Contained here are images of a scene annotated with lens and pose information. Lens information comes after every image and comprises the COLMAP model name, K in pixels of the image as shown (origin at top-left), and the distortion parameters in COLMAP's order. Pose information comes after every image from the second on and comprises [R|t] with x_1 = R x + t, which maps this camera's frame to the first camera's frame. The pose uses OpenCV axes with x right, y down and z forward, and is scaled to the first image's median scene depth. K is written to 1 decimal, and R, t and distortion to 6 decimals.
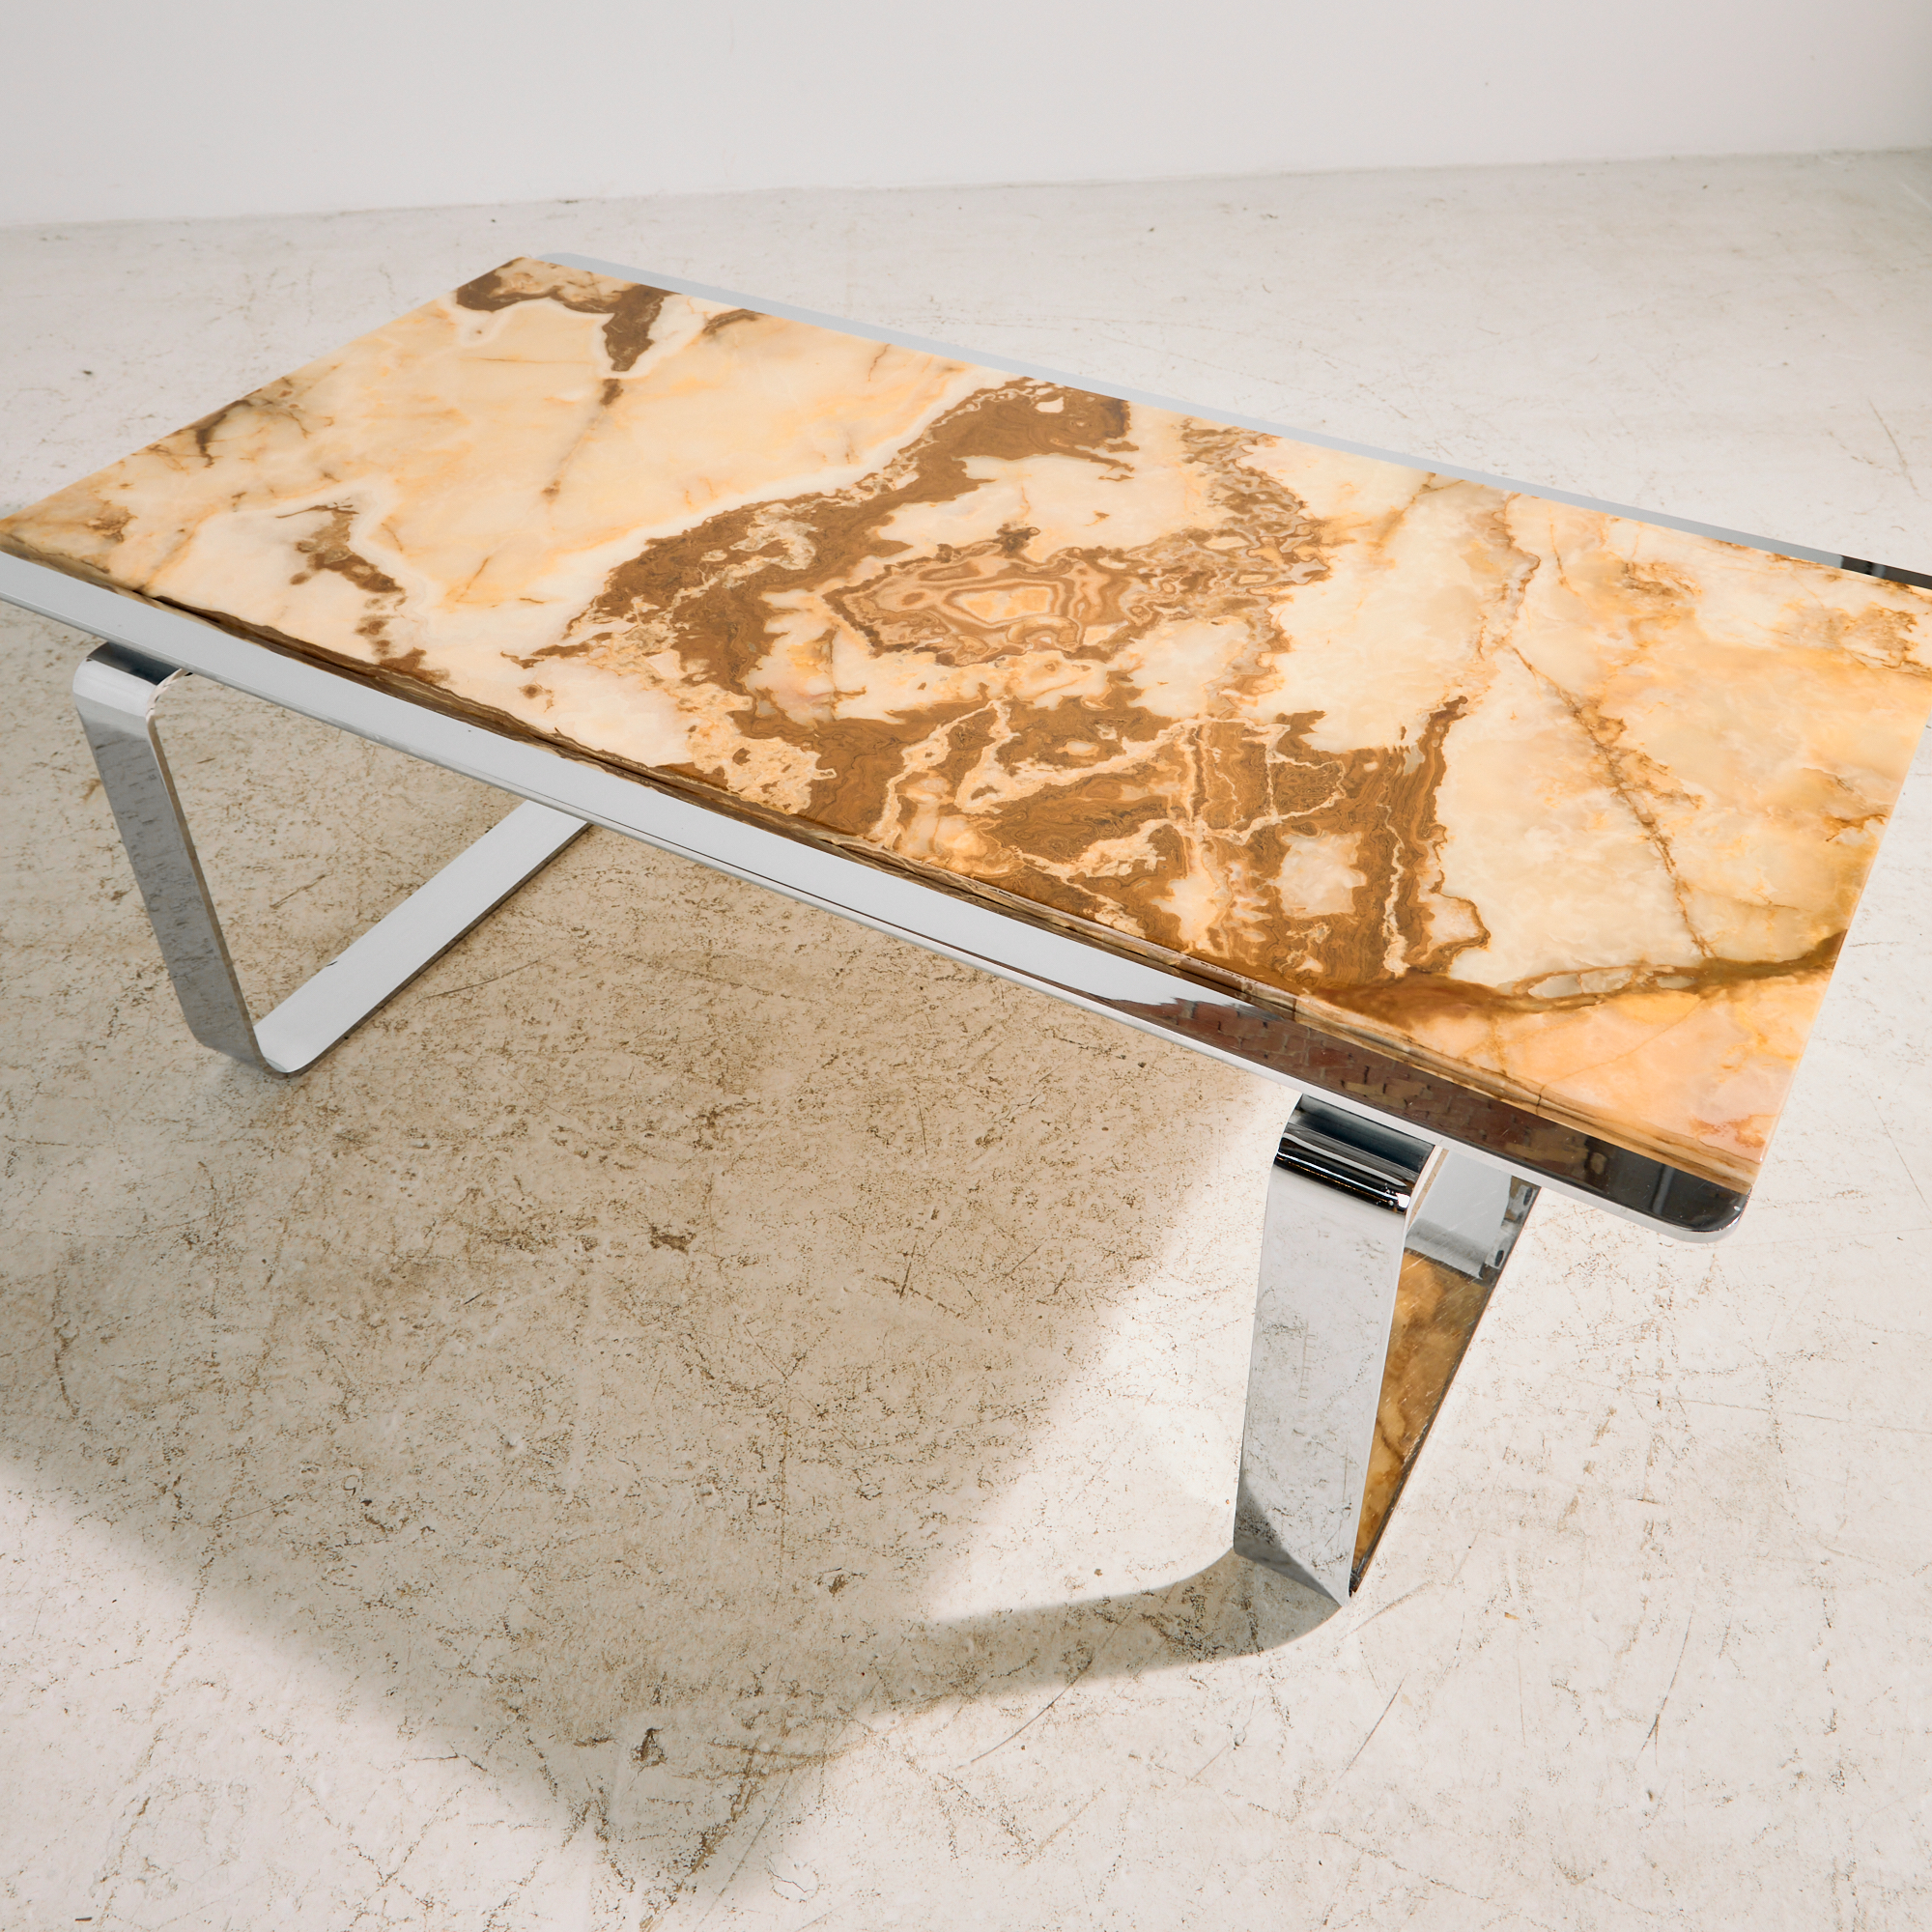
lens RADIAL K [[2035.2, 0, 958.5], [0, 2035.2, 759.8], [0, 0, 1]] dist [0.030812, 0.000000]
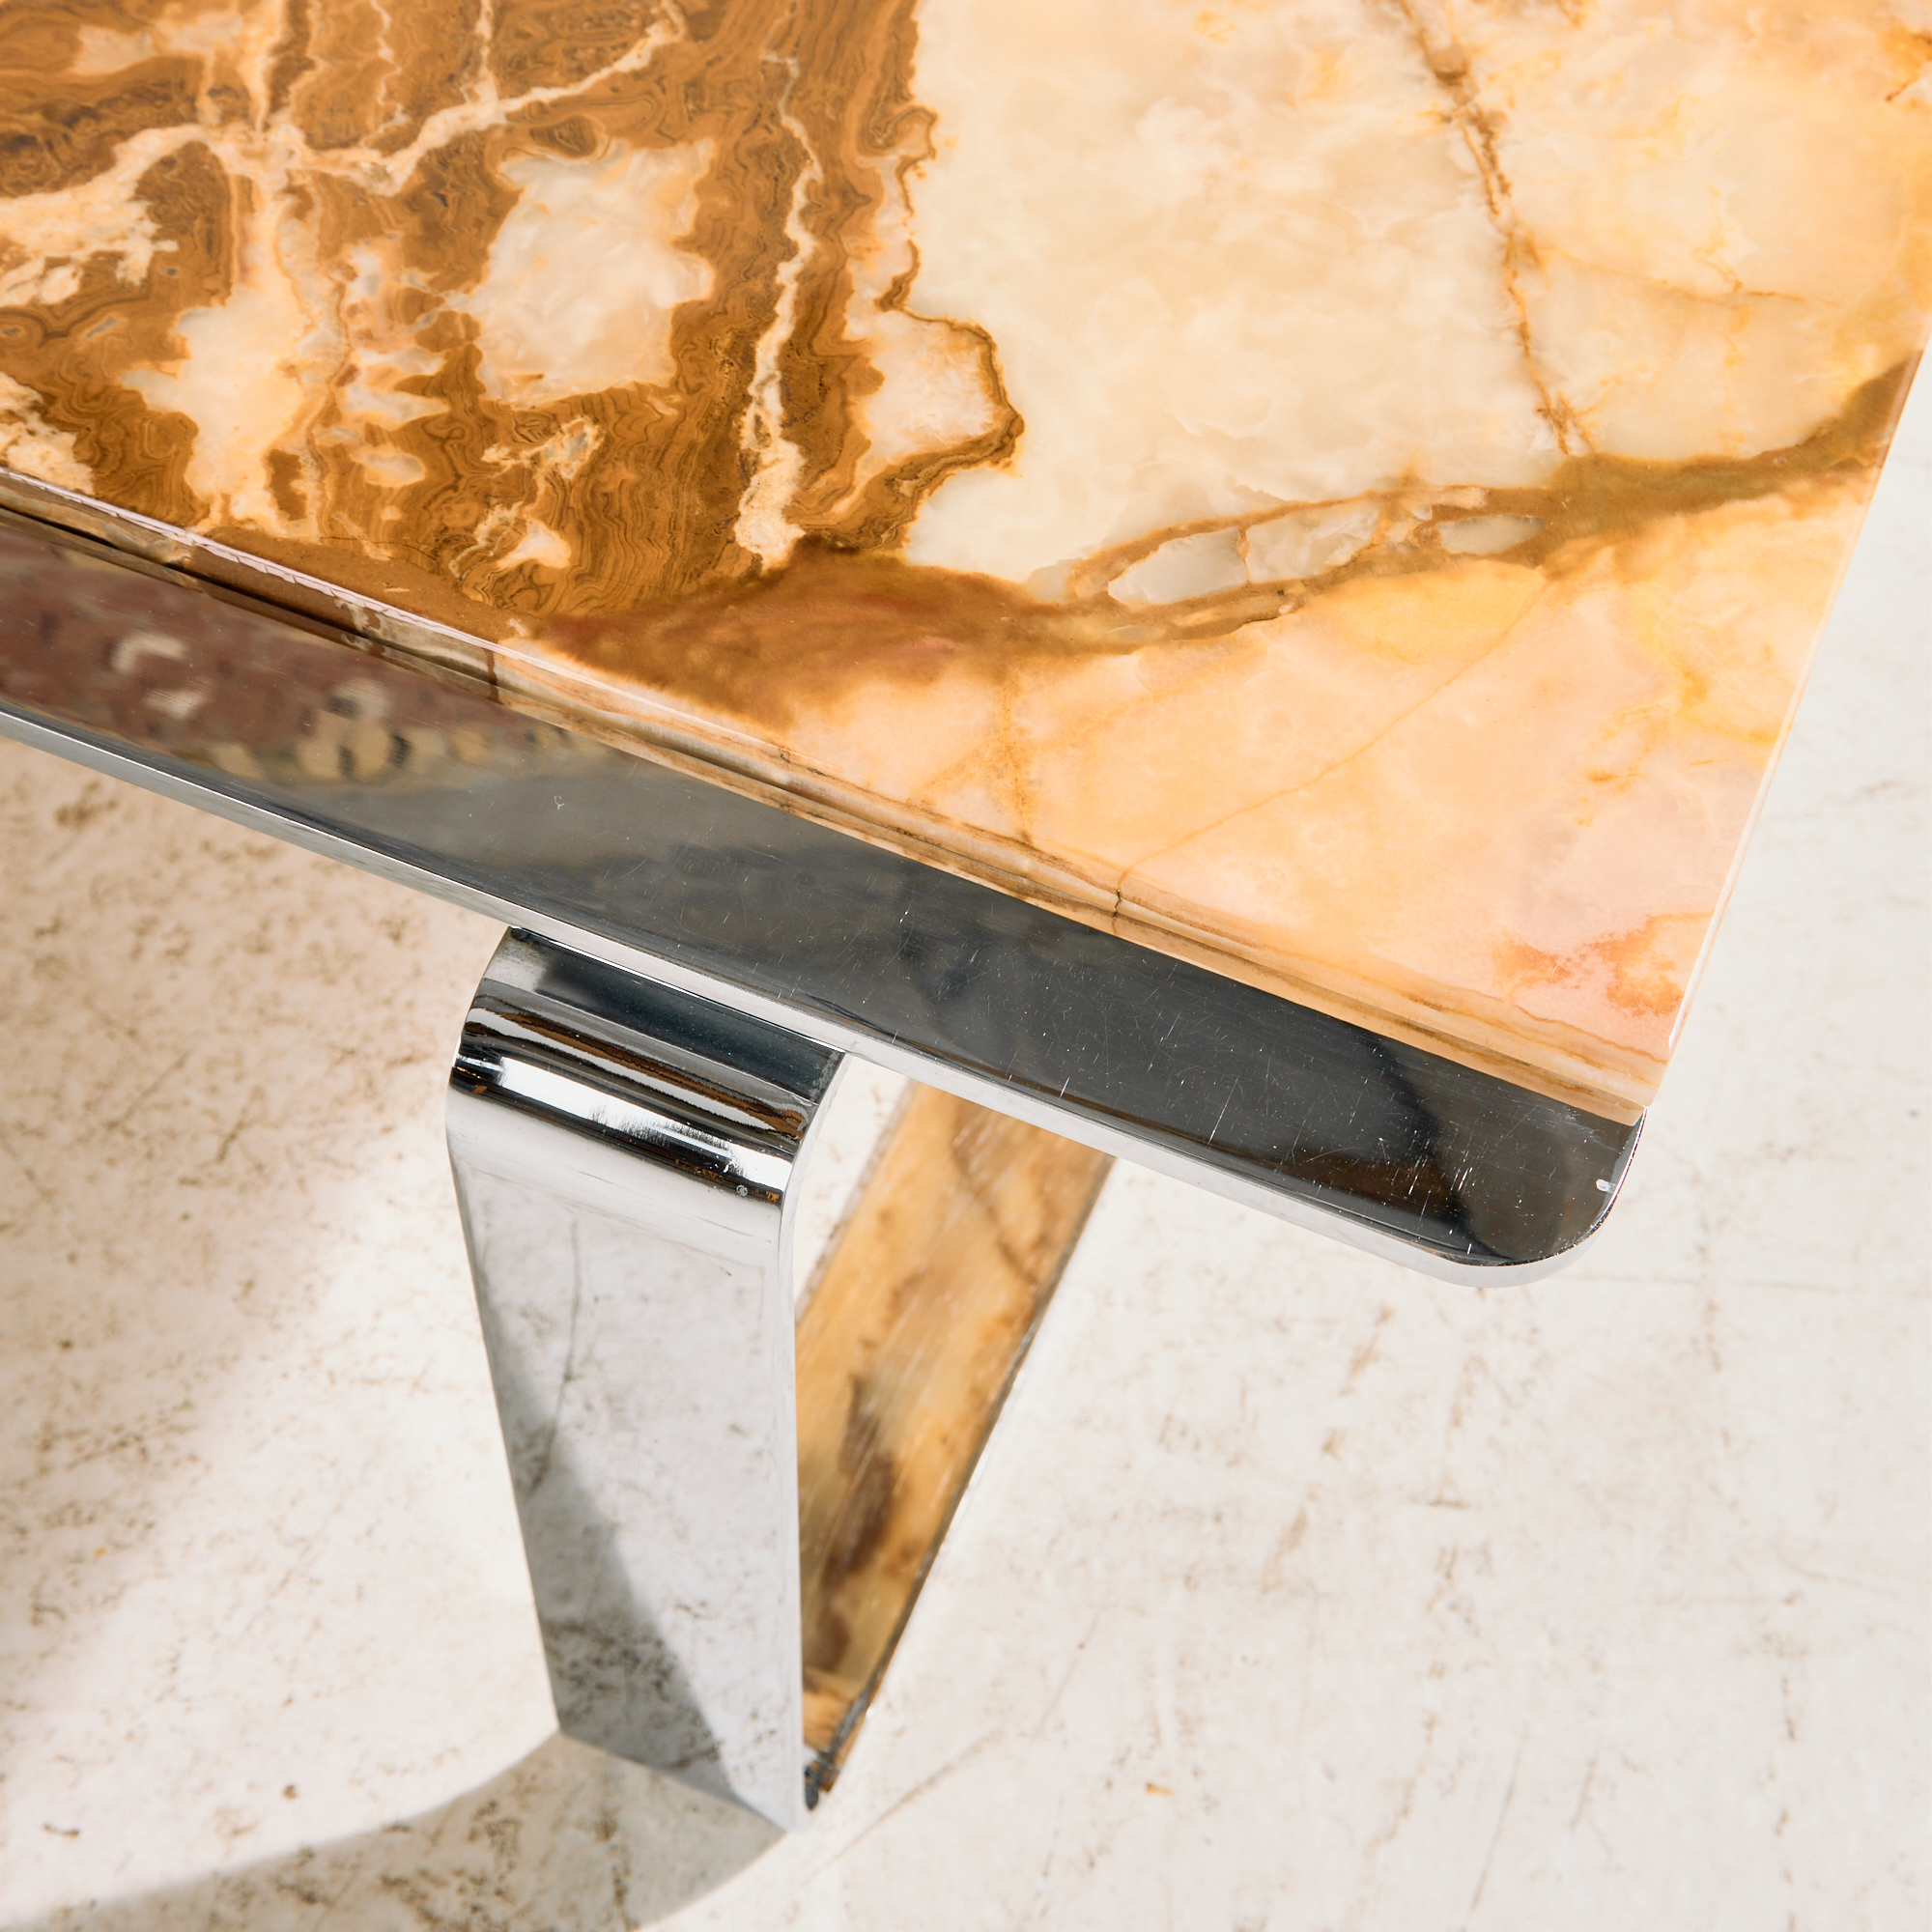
lens RADIAL K [[3222.1, 0, 964.2], [0, 3222.1, 969.2], [0, 0, 1]] dist [0.046757, 0.000000]
pose [[0.989447, -0.083722, 0.118262, 0.160062], [0.039363, 0.940794, 0.336687, -0.019676], [-0.139448, -0.328478, 0.934161, 0.385071]]
